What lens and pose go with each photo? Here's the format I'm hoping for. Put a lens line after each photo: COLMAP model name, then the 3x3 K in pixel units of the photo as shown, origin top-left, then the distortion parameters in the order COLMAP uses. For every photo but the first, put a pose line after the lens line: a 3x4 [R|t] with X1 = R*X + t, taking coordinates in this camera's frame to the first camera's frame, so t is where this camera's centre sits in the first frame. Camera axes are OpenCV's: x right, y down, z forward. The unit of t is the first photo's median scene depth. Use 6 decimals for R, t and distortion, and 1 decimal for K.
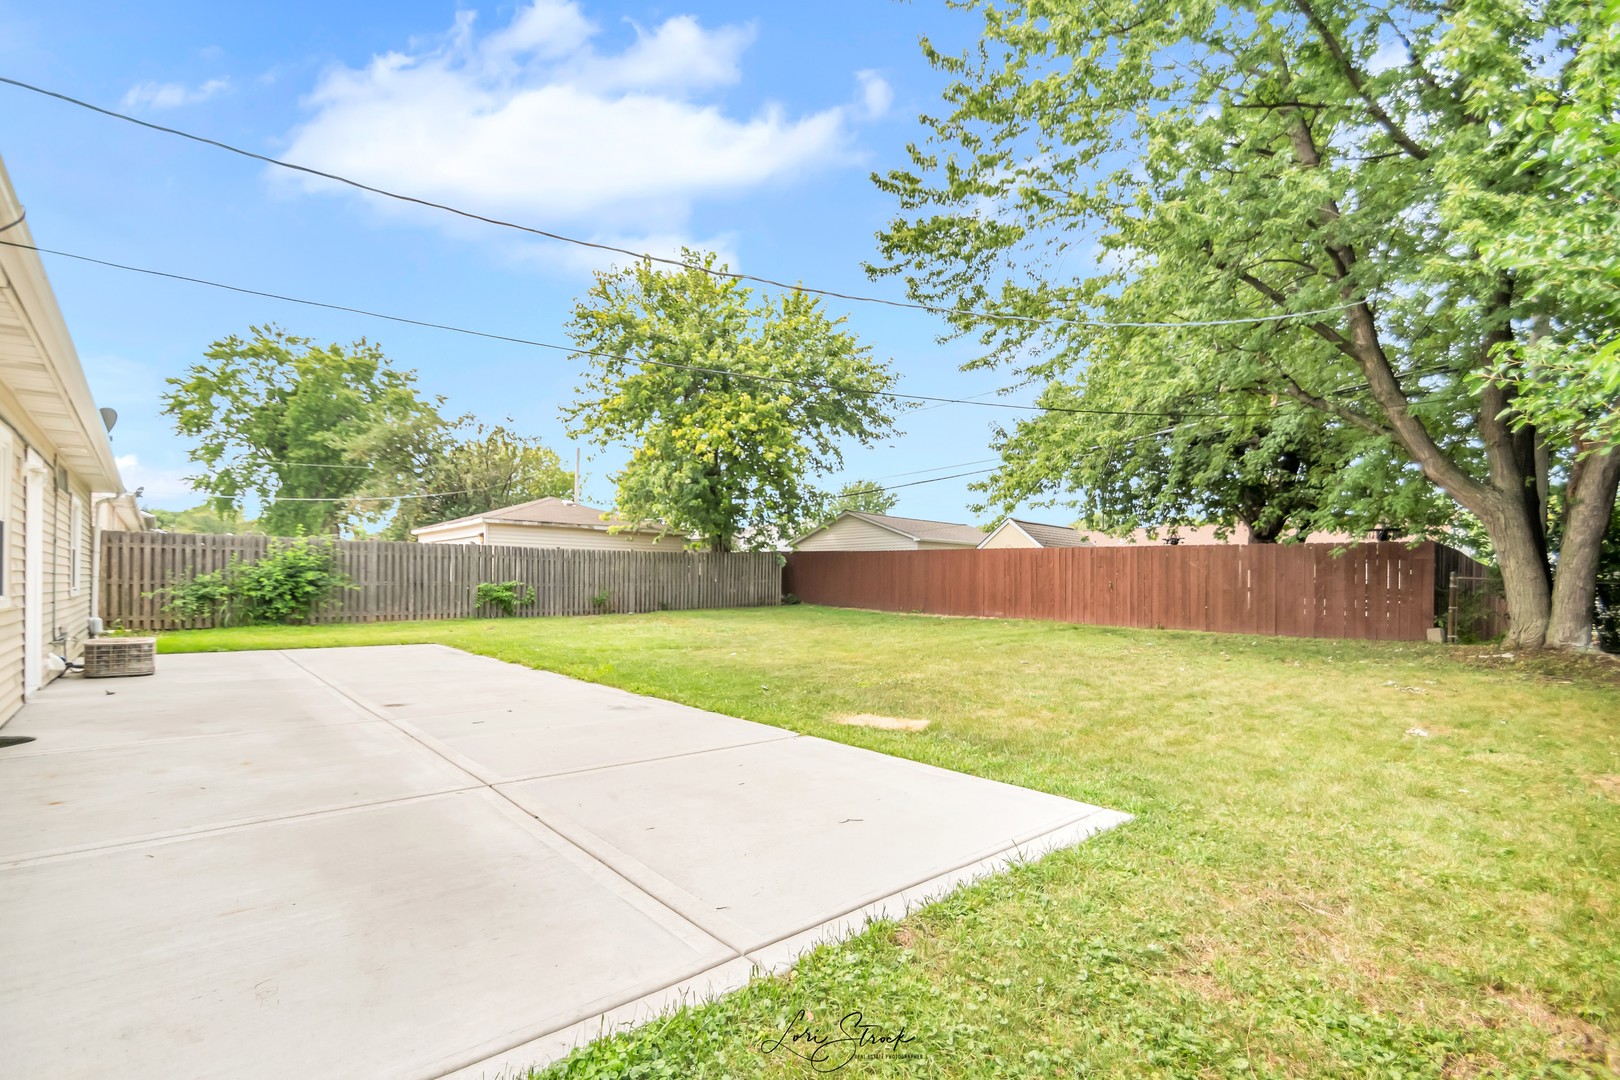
lens RADIAL K [[712.1, 0, 810.0], [0, 712.1, 540.0], [0, 0, 1]] dist [0.000000, -0.000076]
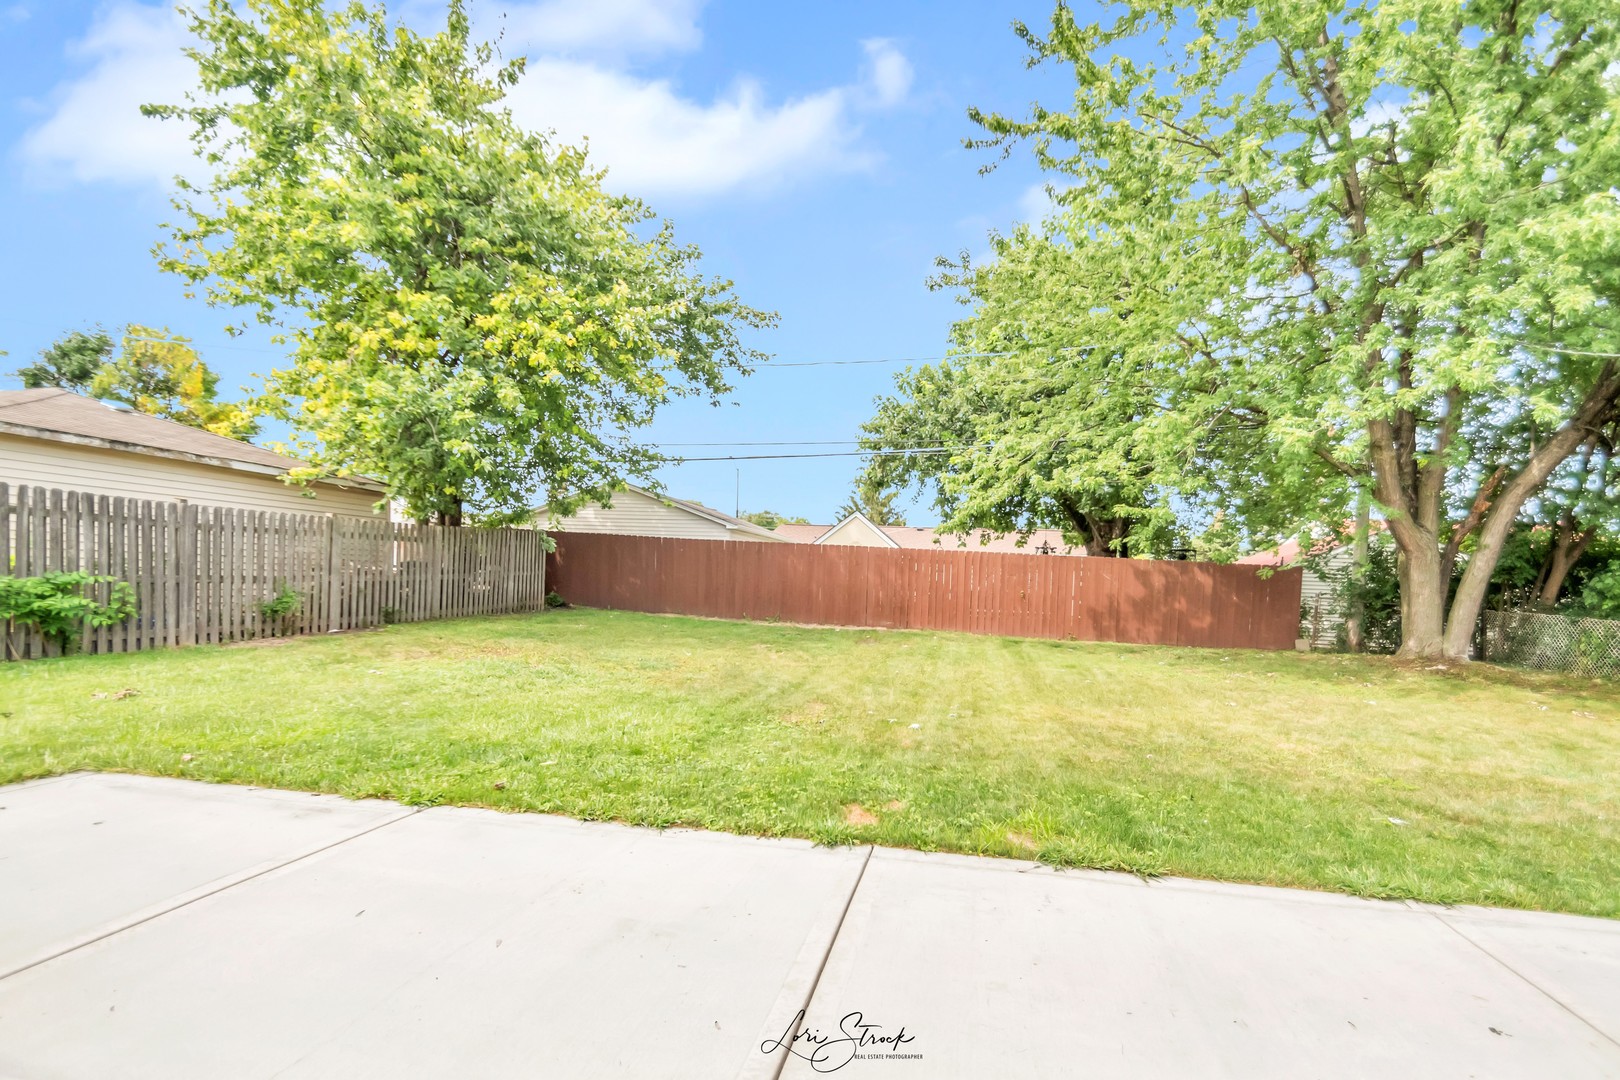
lens RADIAL K [[712.1, 0, 810.0], [0, 712.1, 540.0], [0, 0, 1]] dist [0.000000, -0.000076]
pose [[0.778494, 0.051843, 0.625508, -0.309219], [-0.068253, 0.997666, 0.002258, 0.006711], [-0.623930, -0.044450, 0.780215, 0.347874]]
